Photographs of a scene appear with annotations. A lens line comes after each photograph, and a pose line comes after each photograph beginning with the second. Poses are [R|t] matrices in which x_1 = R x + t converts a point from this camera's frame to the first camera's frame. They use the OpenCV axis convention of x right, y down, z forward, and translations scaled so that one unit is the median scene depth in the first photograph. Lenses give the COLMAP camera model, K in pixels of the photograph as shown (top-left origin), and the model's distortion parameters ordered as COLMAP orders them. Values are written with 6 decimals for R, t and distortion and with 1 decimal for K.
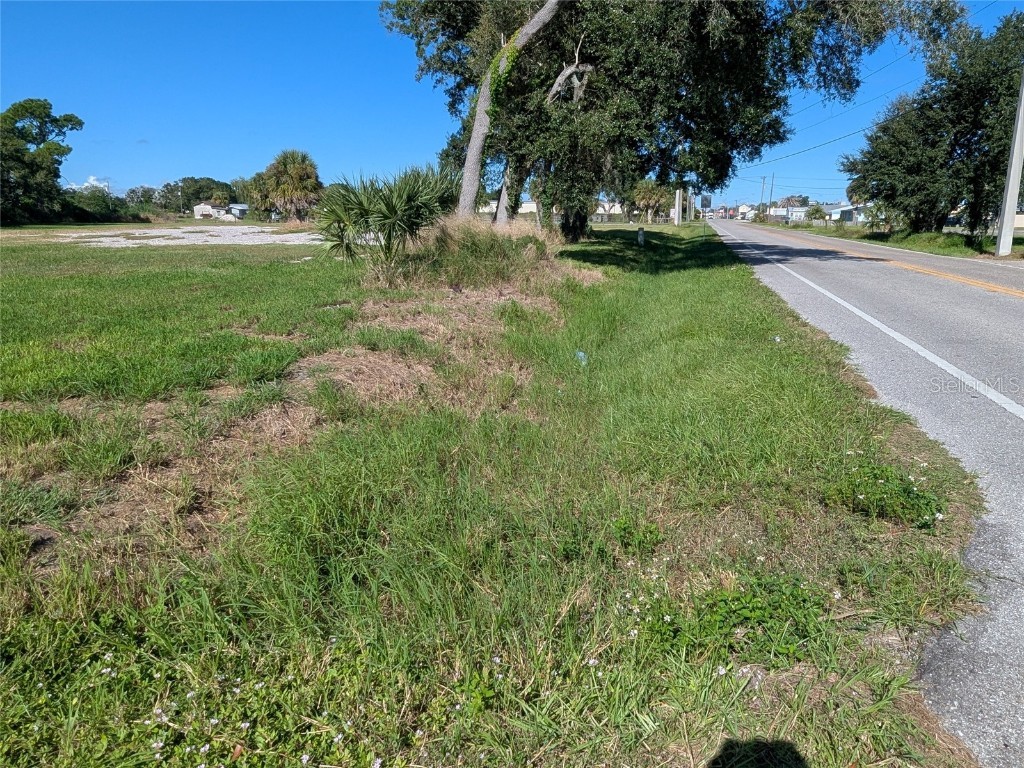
lens RADIAL K [[706.6, 0, 528.9], [0, 706.6, 392.4], [0, 0, 1]] dist [-0.009125, 0.011224]
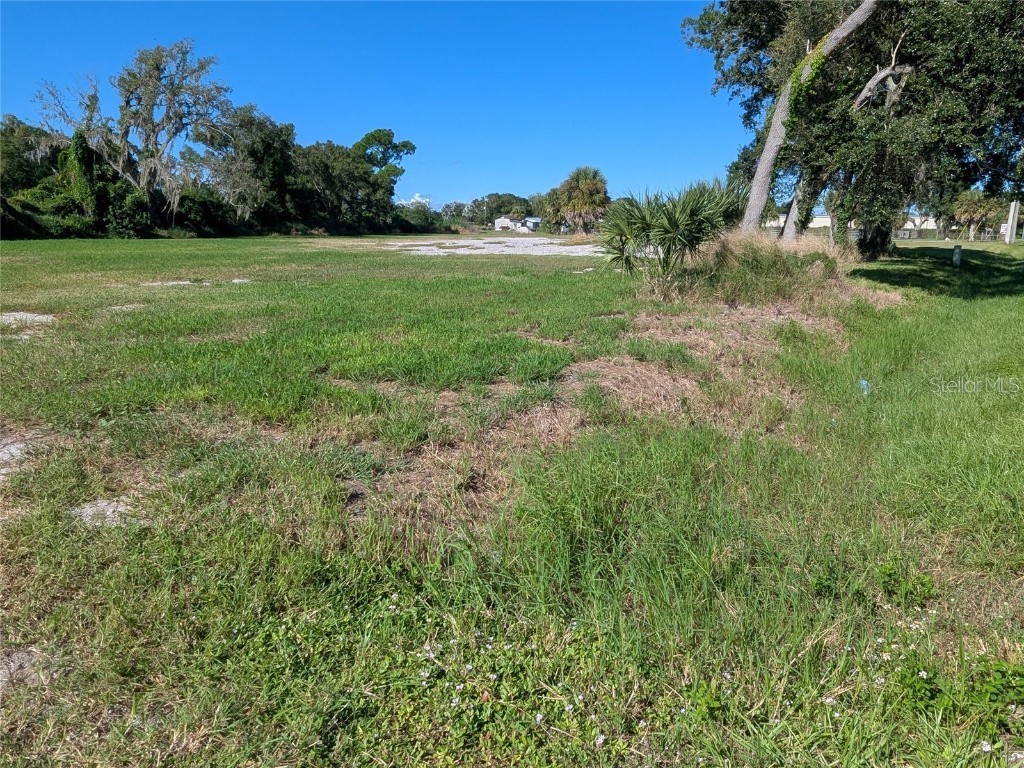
lens RADIAL K [[706.6, 0, 526.8], [0, 706.6, 394.1], [0, 0, 1]] dist [-0.009125, 0.011224]
pose [[0.926037, 0.092720, -0.365867, 0.005669], [-0.098552, 0.995128, 0.002749, 0.001802], [0.364340, 0.033511, 0.930663, -0.013858]]
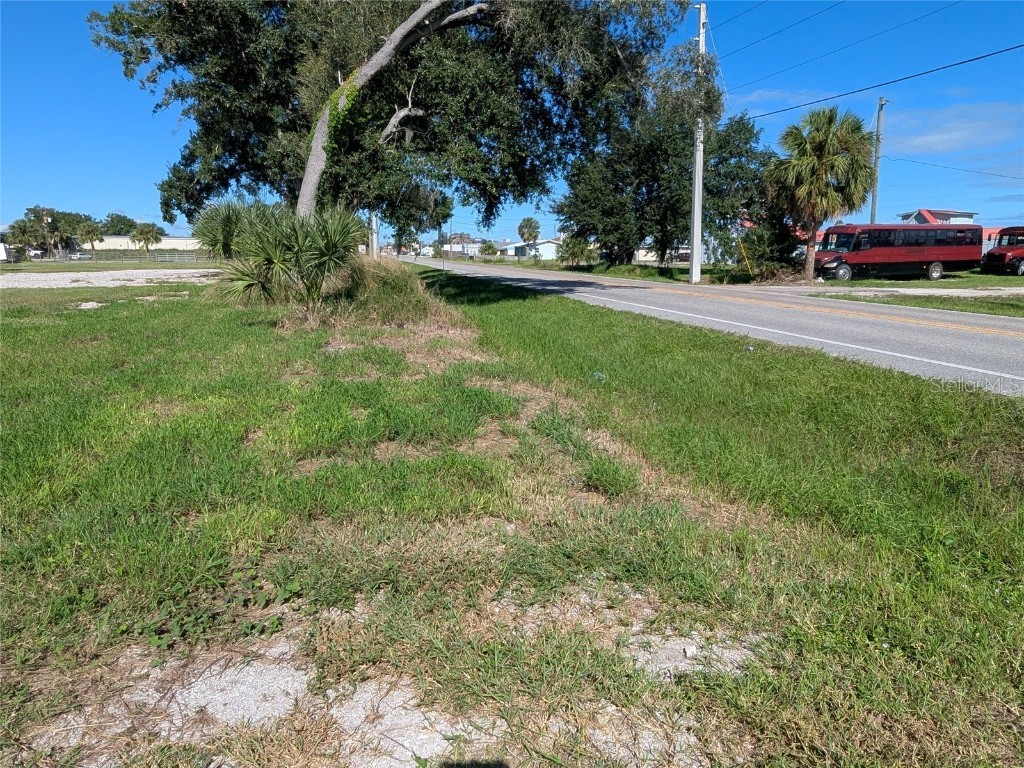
lens RADIAL K [[706.6, 0, 521.4], [0, 706.6, 393.2], [0, 0, 1]] dist [-0.009125, 0.011224]
pose [[0.900704, -0.087788, 0.425472, -0.575974], [0.107789, 0.993905, -0.023112, -0.015149], [-0.420849, 0.066678, 0.904677, 0.046622]]
